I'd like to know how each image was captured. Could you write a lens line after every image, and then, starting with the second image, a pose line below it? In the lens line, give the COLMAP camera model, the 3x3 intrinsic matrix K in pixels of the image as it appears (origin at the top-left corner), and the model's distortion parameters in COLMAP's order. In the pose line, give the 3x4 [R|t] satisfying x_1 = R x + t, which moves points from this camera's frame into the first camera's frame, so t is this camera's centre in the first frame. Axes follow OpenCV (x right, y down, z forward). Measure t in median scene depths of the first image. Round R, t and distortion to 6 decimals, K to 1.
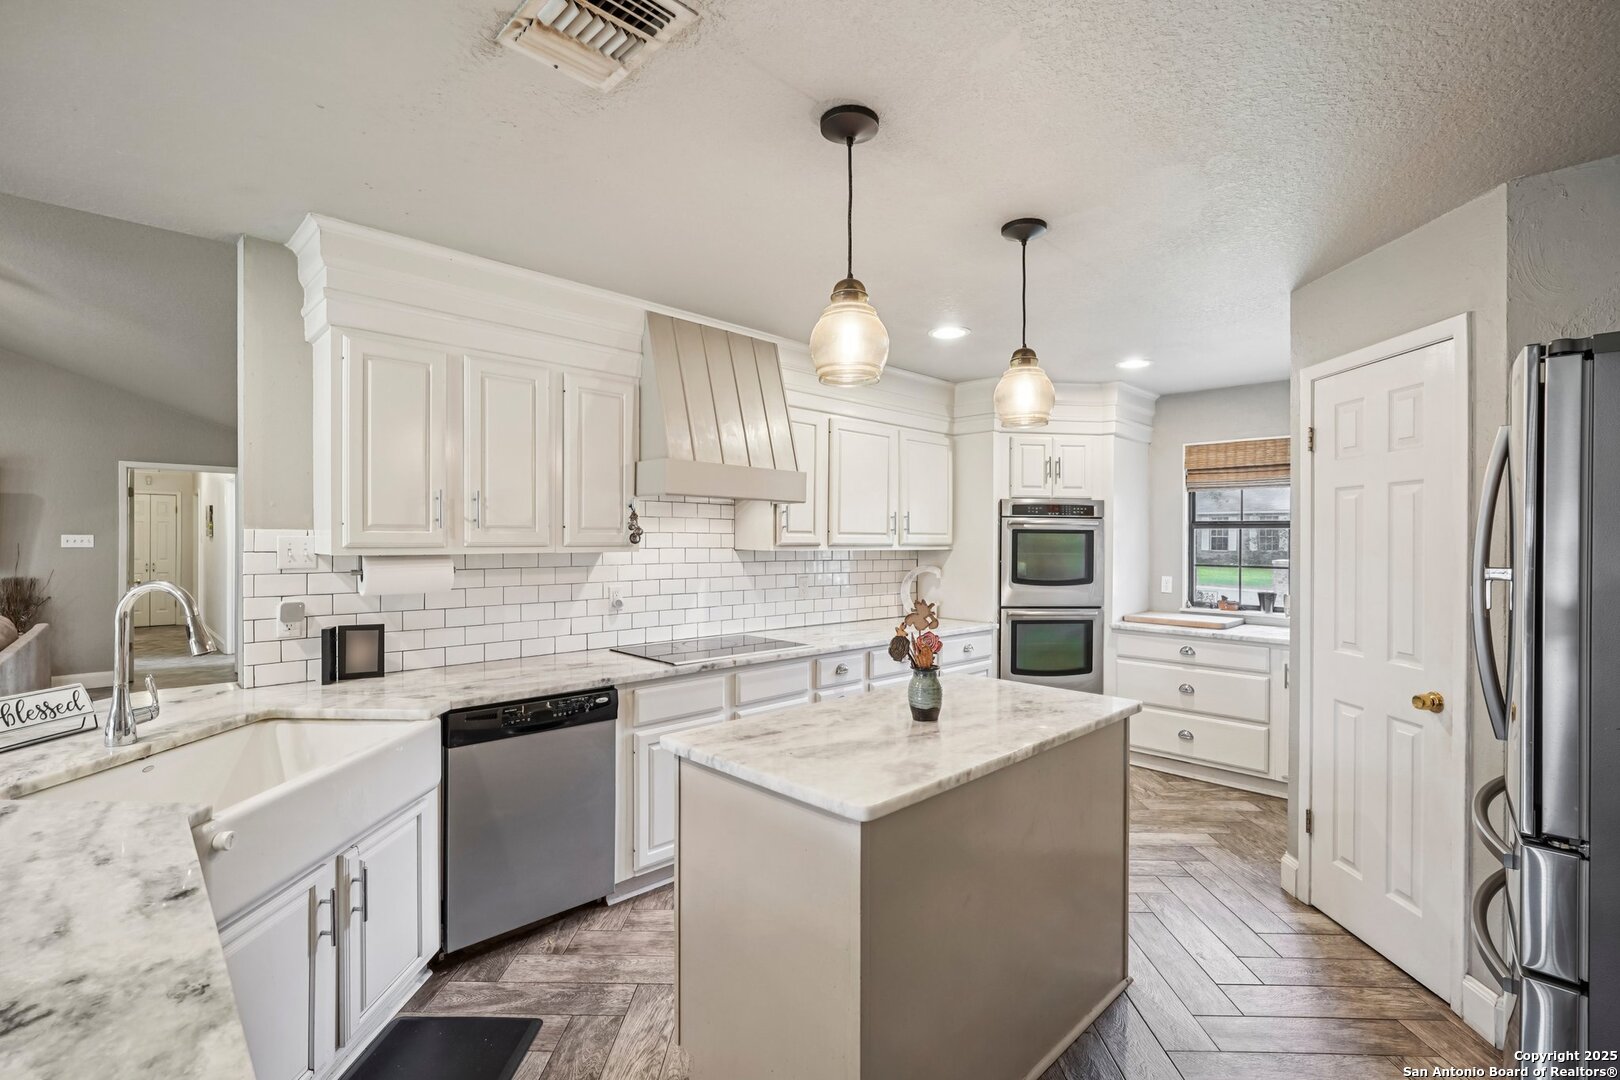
lens RADIAL K [[729.7, 0, 810.0], [0, 729.7, 540.0], [0, 0, 1]] dist [-0.012199, 0.006043]
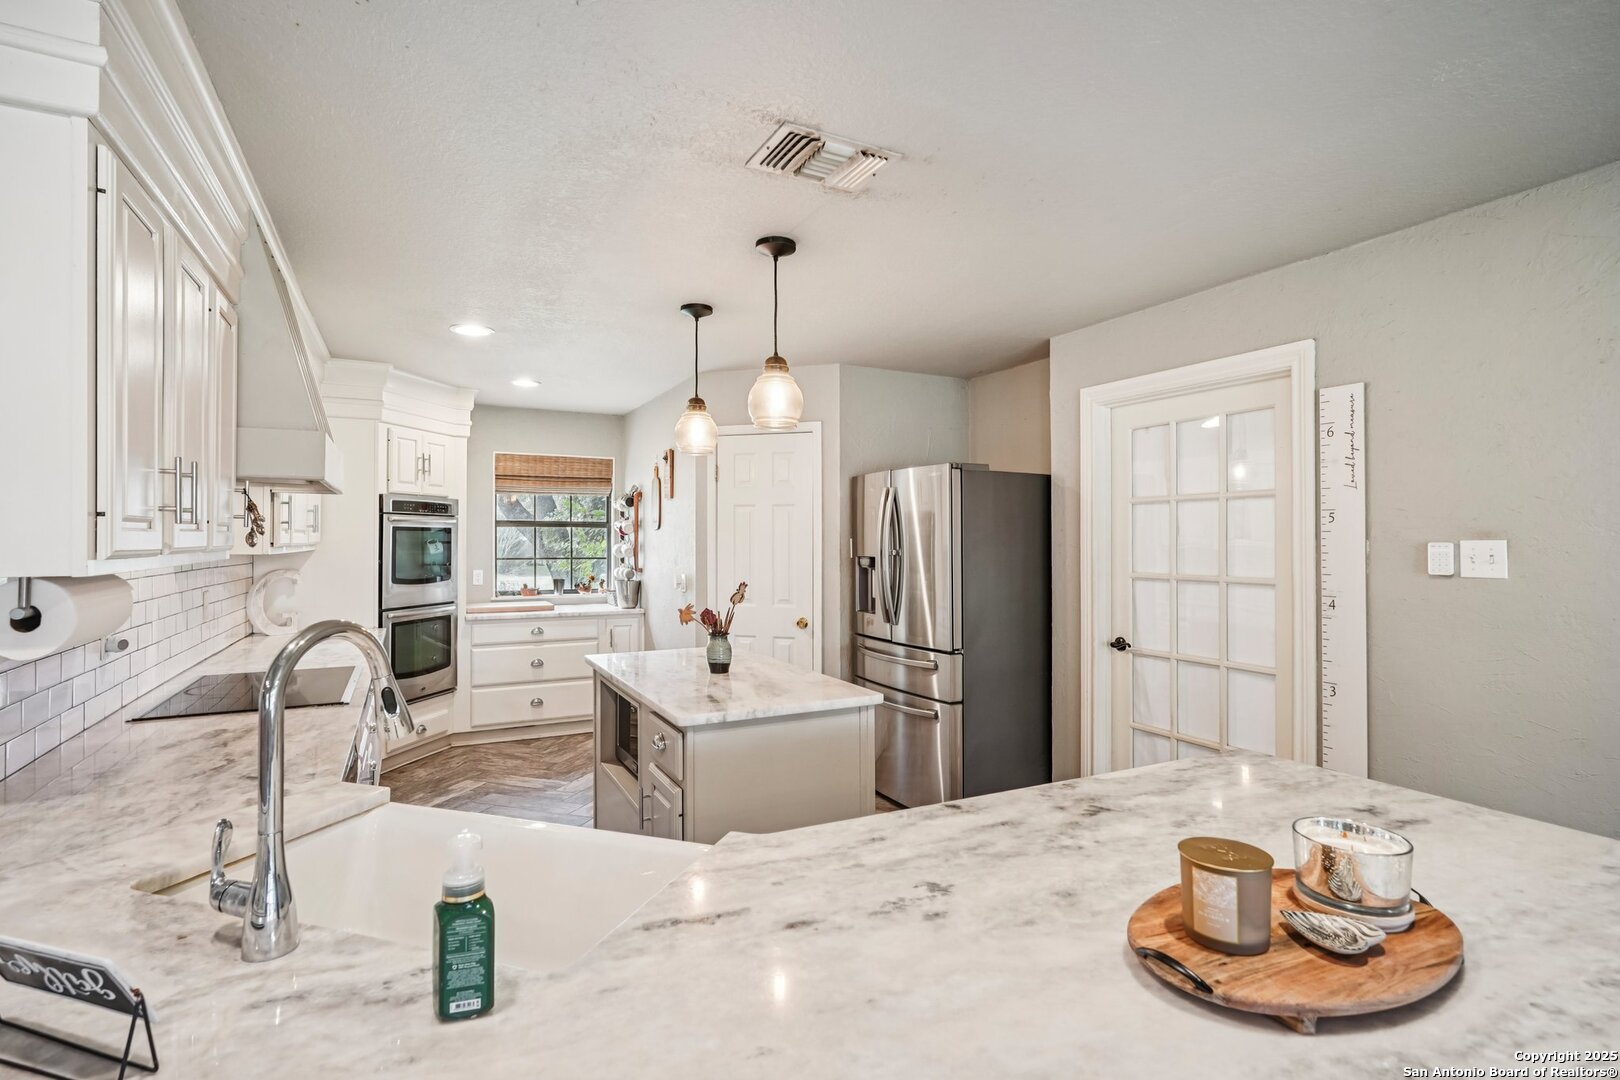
lens RADIAL K [[779.3, 0, 810.0], [0, 779.3, 540.0], [0, 0, 1]] dist [-0.003131, -0.000280]
pose [[0.299930, -0.007595, 0.953931, -0.829419], [0.001577, 0.999971, 0.007466, -0.006450], [-0.953960, -0.000735, 0.299933, 0.291127]]
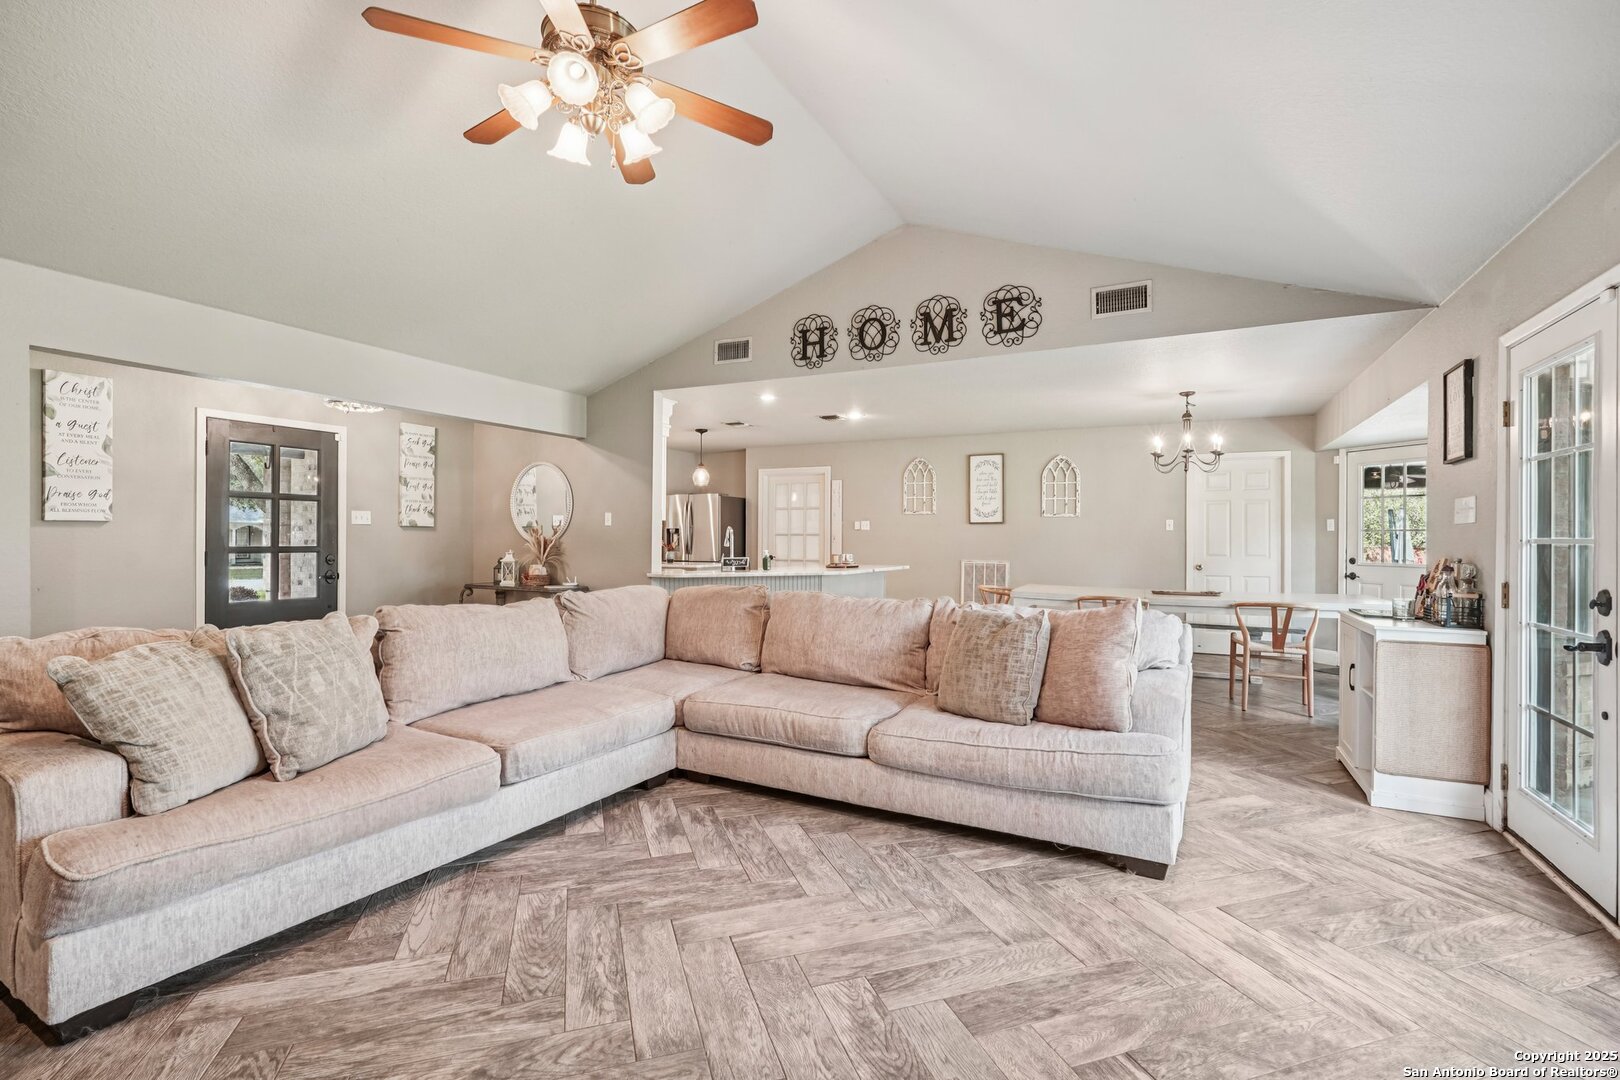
lens RADIAL K [[729.7, 0, 810.0], [0, 729.7, 540.0], [0, 0, 1]] dist [-0.012199, 0.006043]
pose [[-0.309322, -0.009532, 0.950910, -2.788758], [-0.003308, 0.999954, 0.008948, 0.056831], [-0.950952, -0.000378, -0.309340, 1.074006]]
